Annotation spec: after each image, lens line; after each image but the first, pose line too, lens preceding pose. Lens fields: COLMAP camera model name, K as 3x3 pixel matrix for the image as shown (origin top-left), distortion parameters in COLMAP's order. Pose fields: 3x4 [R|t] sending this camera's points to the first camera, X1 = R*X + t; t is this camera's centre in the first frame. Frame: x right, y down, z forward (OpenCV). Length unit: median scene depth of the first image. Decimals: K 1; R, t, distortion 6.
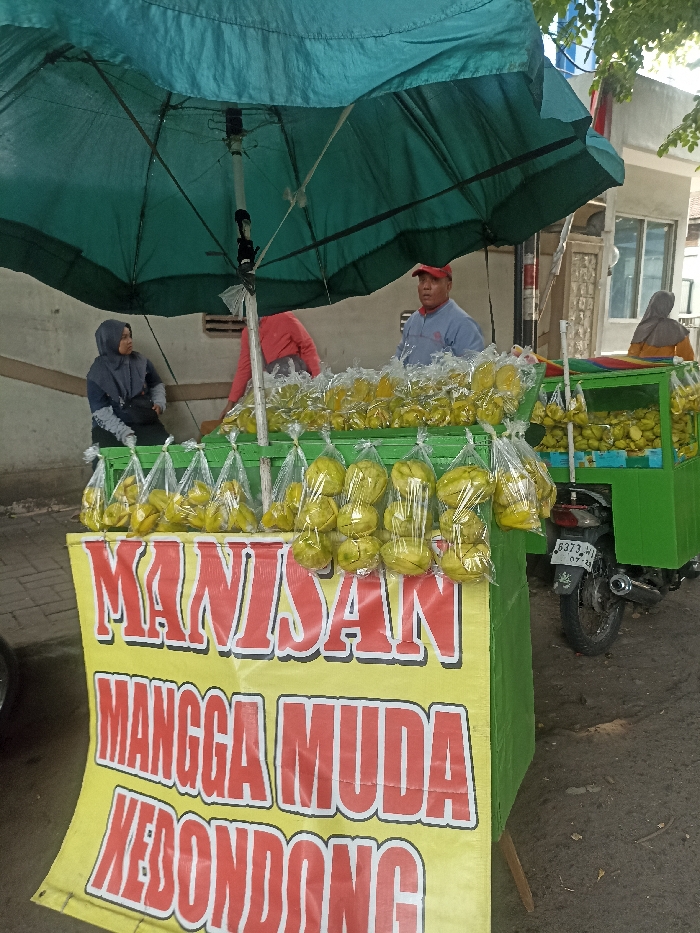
lens RADIAL K [[681.0, 0, 355.8], [0, 681.0, 469.2], [0, 0, 1]] dist [0.054850, -0.058921]
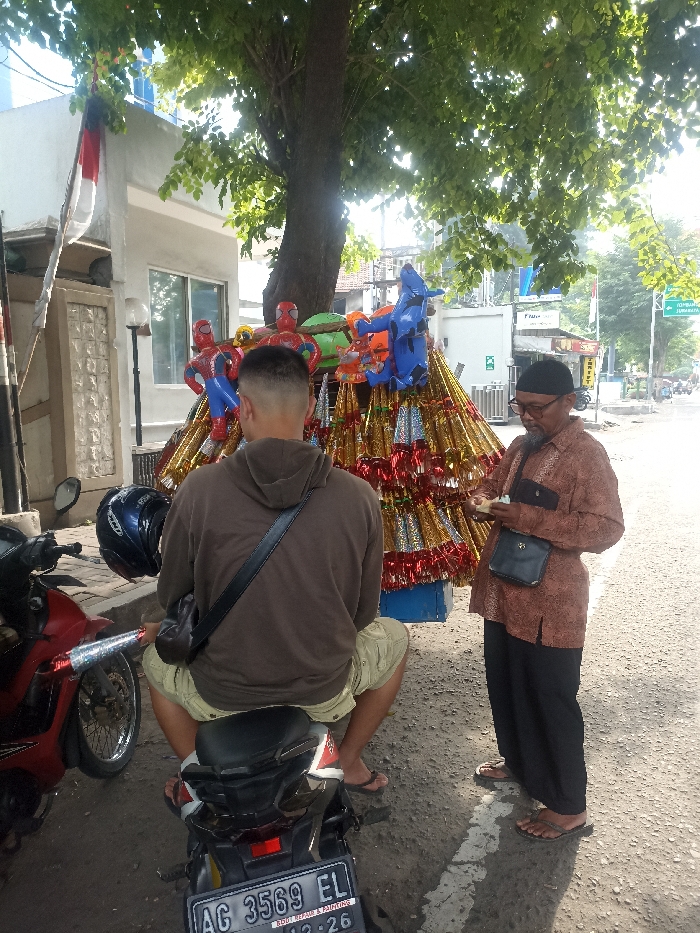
lens RADIAL K [[681.0, 0, 349.3], [0, 681.0, 468.2], [0, 0, 1]] dist [0.054850, -0.058921]
pose [[0.889564, -0.047562, 0.454327, 0.246329], [0.087880, 0.993805, -0.068031, -0.043291], [-0.448277, 0.100444, 0.888234, 0.171050]]
